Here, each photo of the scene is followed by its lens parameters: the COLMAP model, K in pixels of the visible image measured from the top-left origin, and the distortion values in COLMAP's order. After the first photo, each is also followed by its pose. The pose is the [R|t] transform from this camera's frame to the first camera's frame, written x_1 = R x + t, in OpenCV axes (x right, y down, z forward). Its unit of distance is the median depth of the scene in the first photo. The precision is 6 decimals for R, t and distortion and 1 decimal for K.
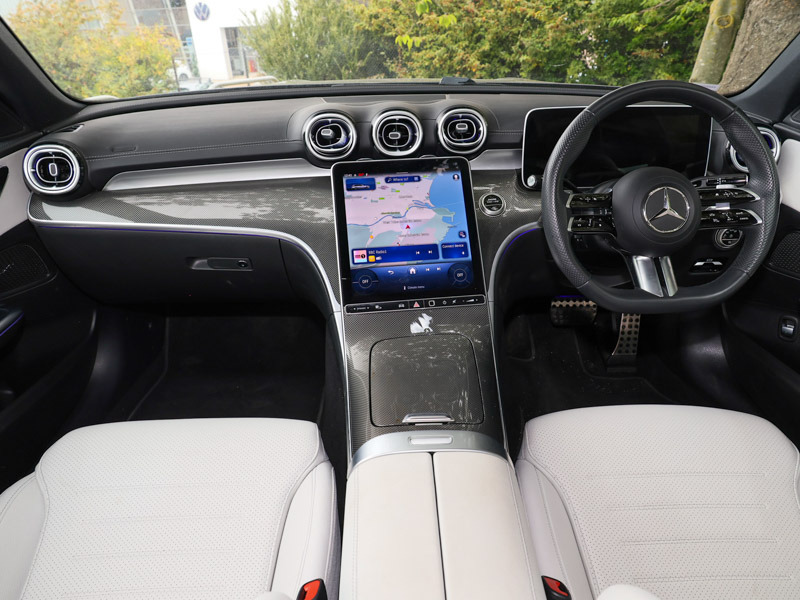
lens RADIAL K [[630.6, 0, 400.0], [0, 630.6, 300.0], [0, 0, 1]] dist [-0.004624, -0.000936]
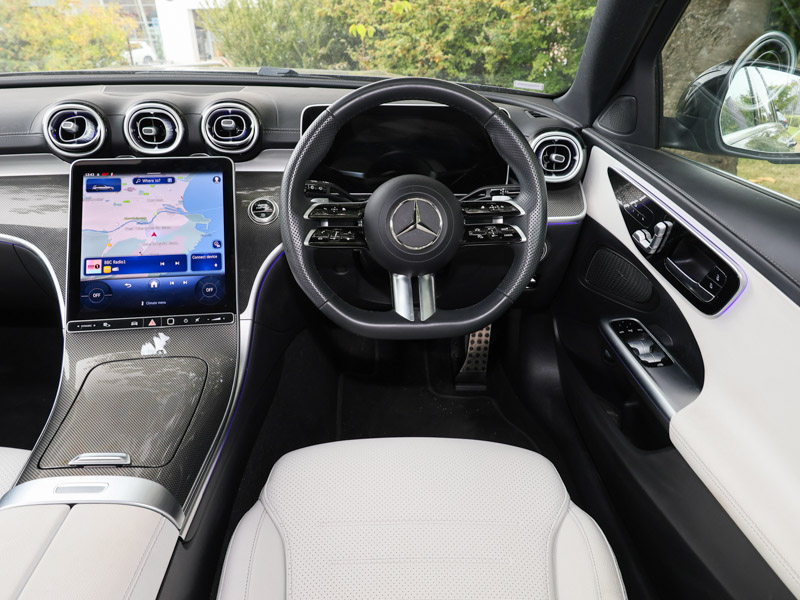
lens RADIAL K [[639.5, 0, 400.0], [0, 639.5, 300.0], [0, 0, 1]] dist [0.005559, 0.004615]
pose [[0.999643, 0.021525, 0.015822, 0.331488], [-0.021689, 0.999712, 0.010283, -0.038154], [-0.015596, -0.010623, 0.999822, 0.084344]]
